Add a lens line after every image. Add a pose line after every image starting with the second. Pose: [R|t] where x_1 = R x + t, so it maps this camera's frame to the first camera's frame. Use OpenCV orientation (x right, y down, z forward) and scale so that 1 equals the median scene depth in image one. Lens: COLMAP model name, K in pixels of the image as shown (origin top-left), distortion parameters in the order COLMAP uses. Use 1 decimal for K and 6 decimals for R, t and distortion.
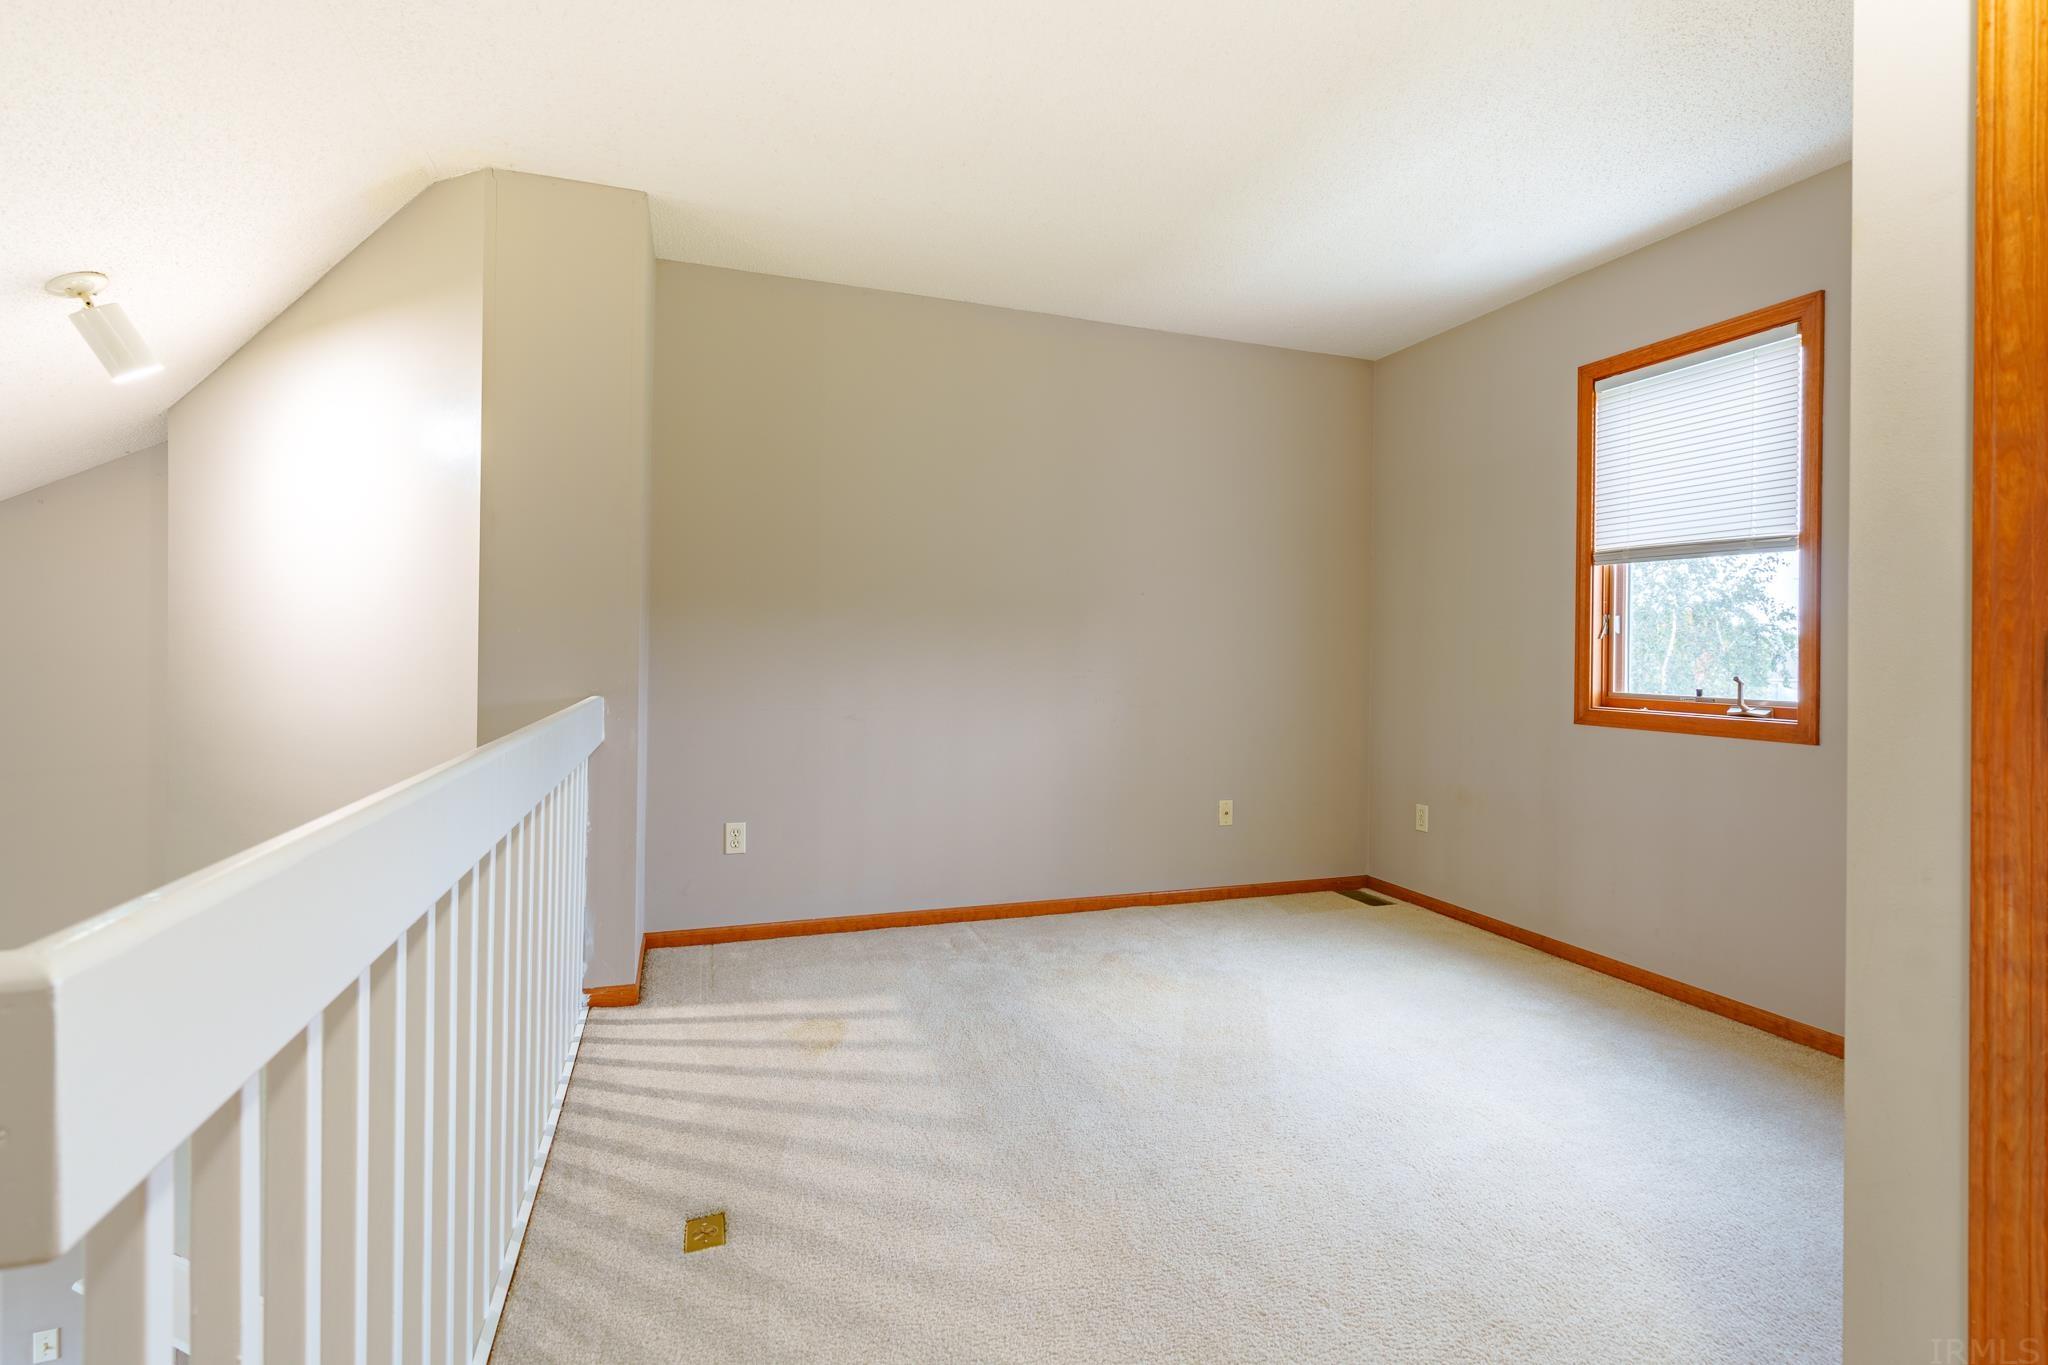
lens RADIAL K [[989.1, 0, 1074.8], [0, 989.1, 653.3], [0, 0, 1]] dist [-0.001012, 0.000420]
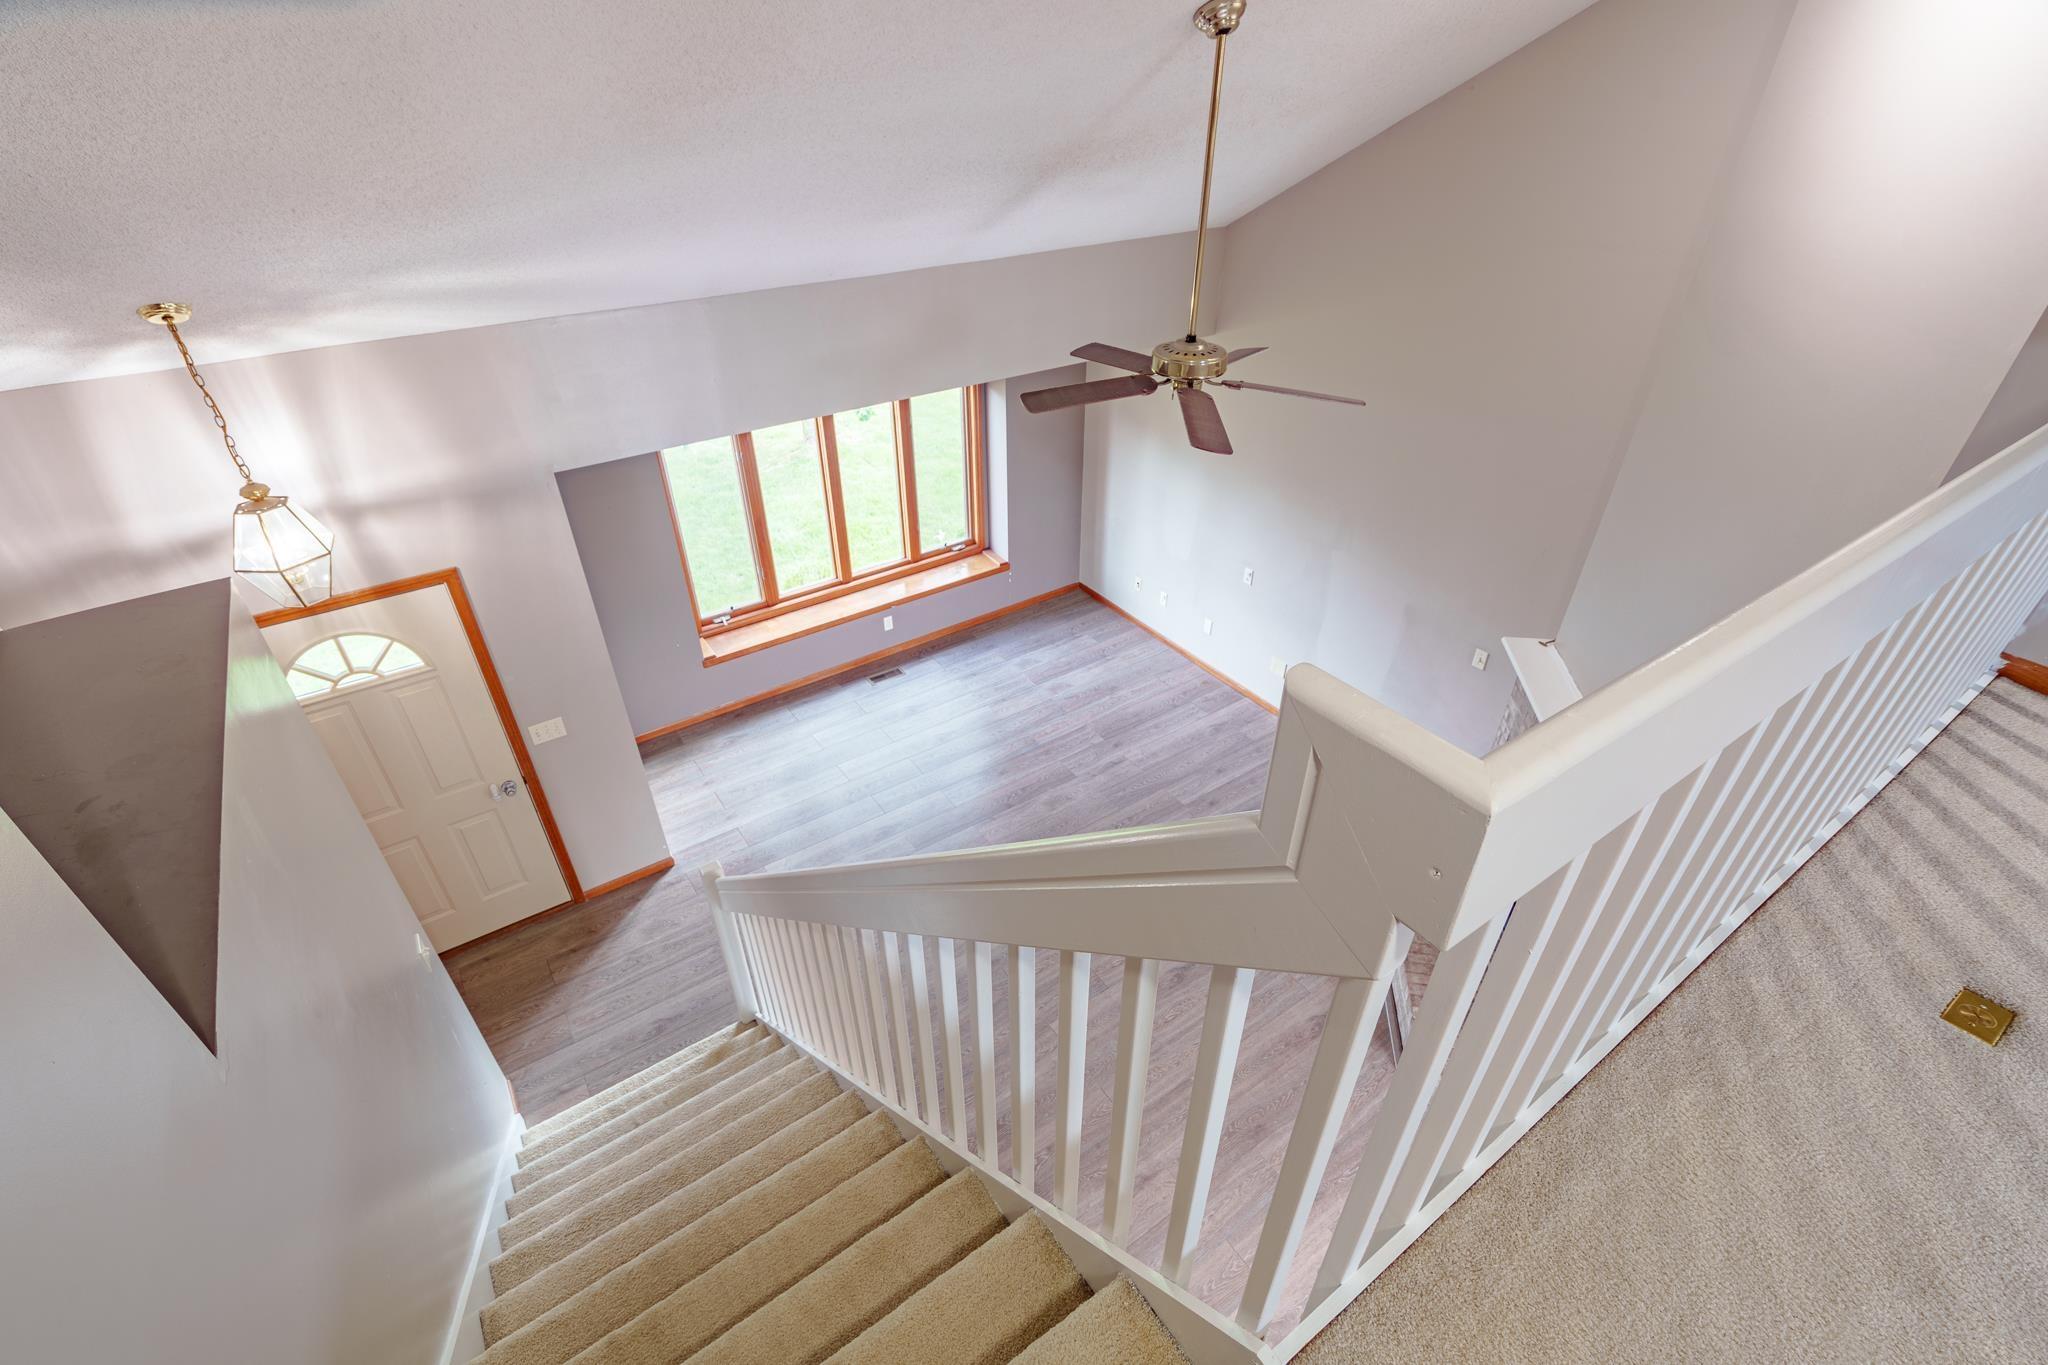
lens RADIAL K [[934.5, 0, 1015.7], [0, 934.5, 694.1], [0, 0, 1]] dist [-0.005026, 0.003002]
pose [[0.239790, 0.543034, -0.804745, -0.049332], [0.003205, 0.828482, 0.560006, -0.094132], [0.970819, -0.136863, 0.196922, 0.028691]]
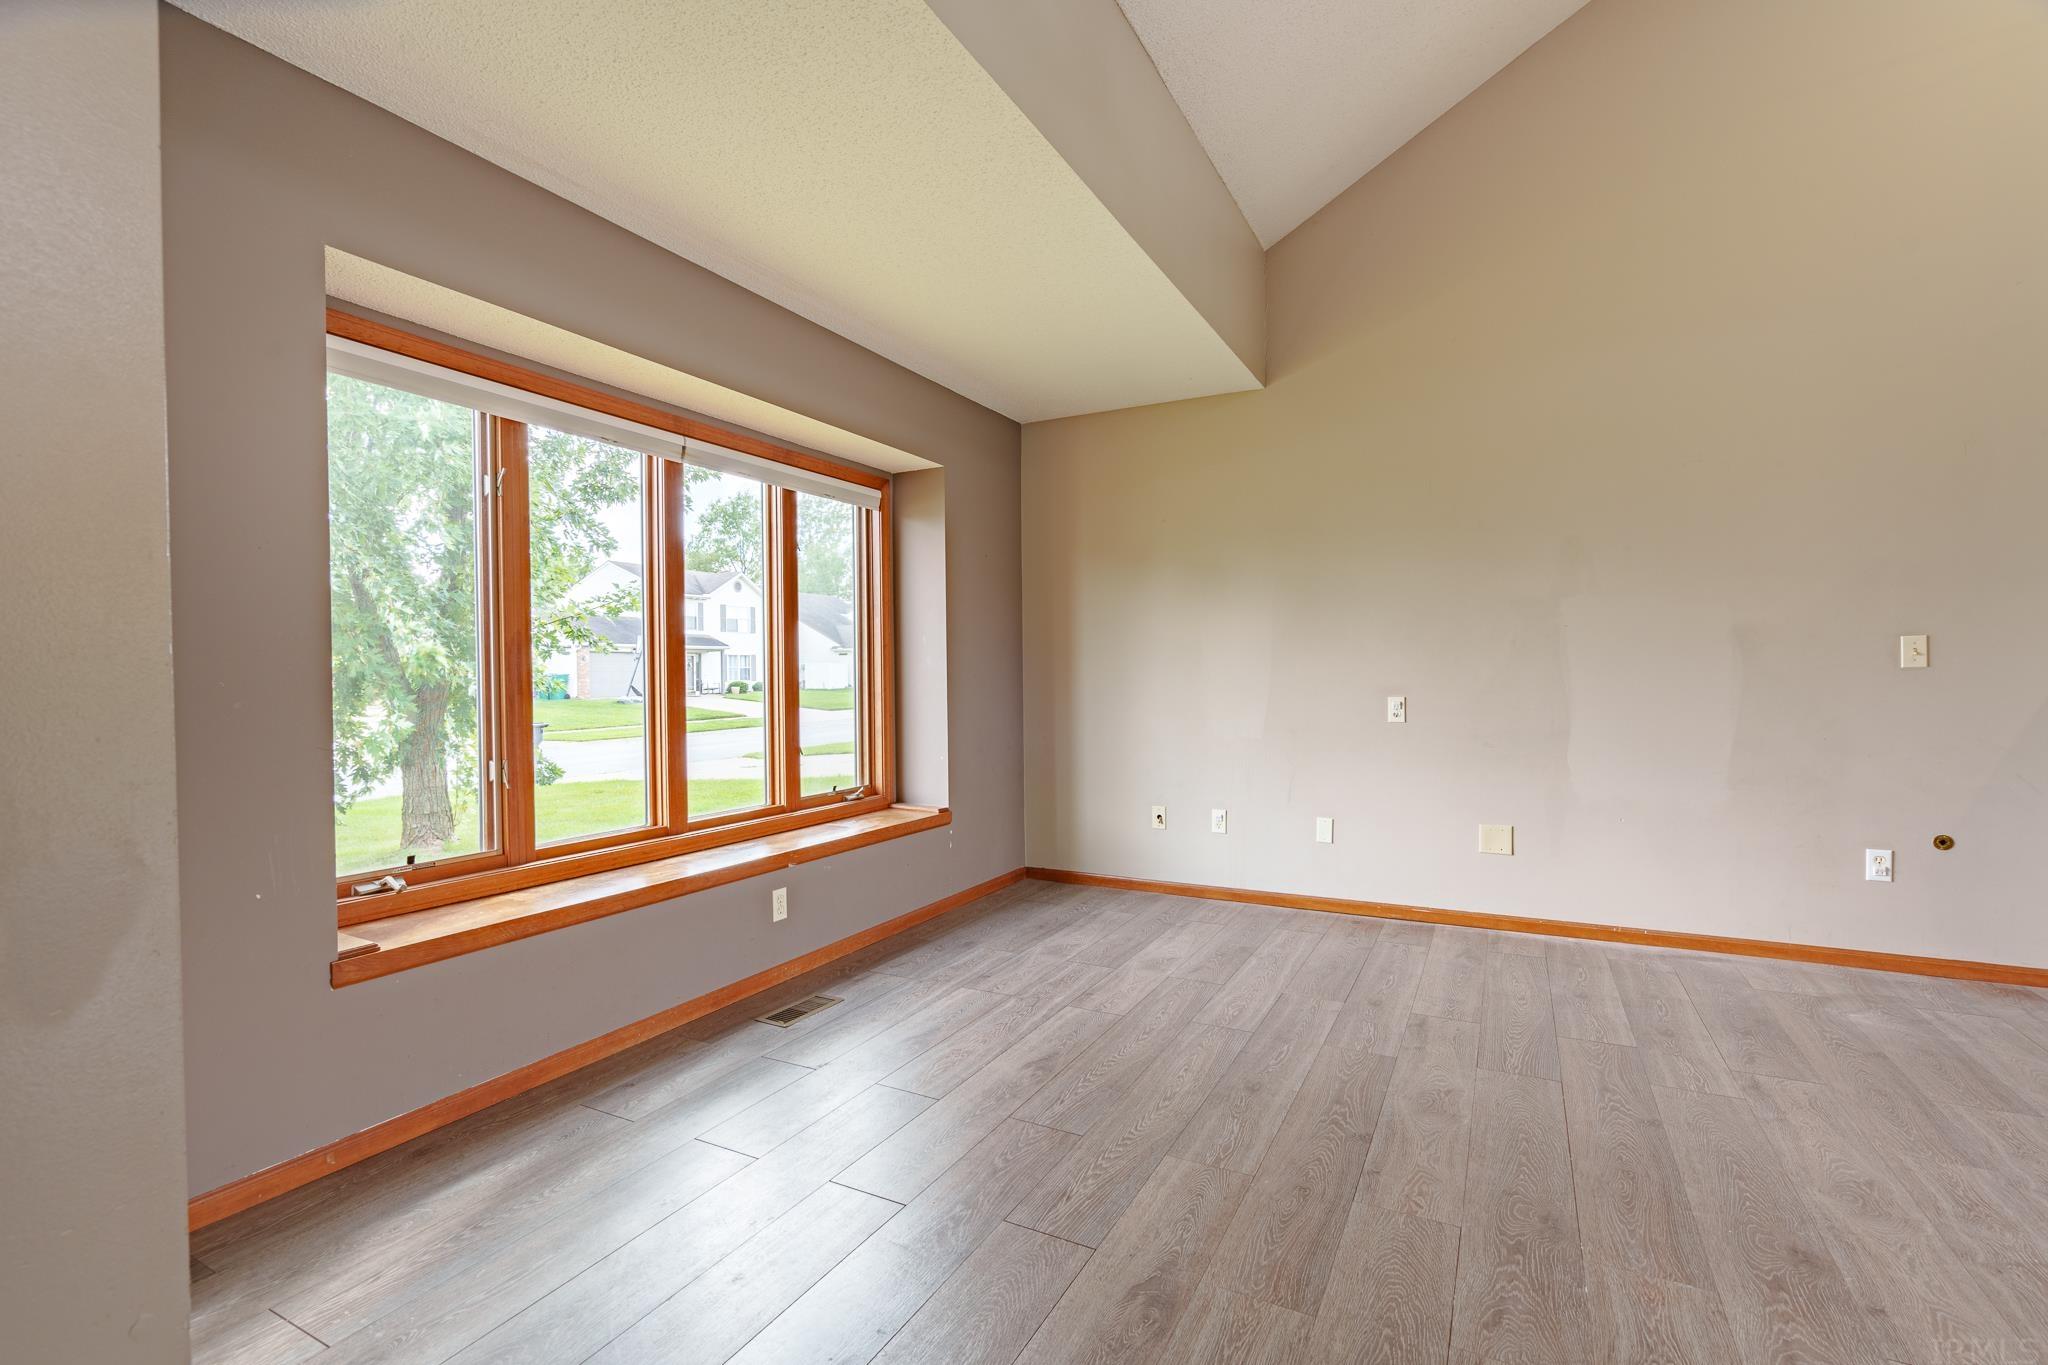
lens RADIAL K [[934.5, 0, 1011.3], [0, 934.5, 693.0], [0, 0, 1]] dist [-0.005026, 0.003002]
pose [[0.659526, -0.013195, -0.751566, -1.427149], [0.014235, 0.999886, -0.005063, 1.109124], [0.751547, -0.007359, 0.659638, -0.406818]]
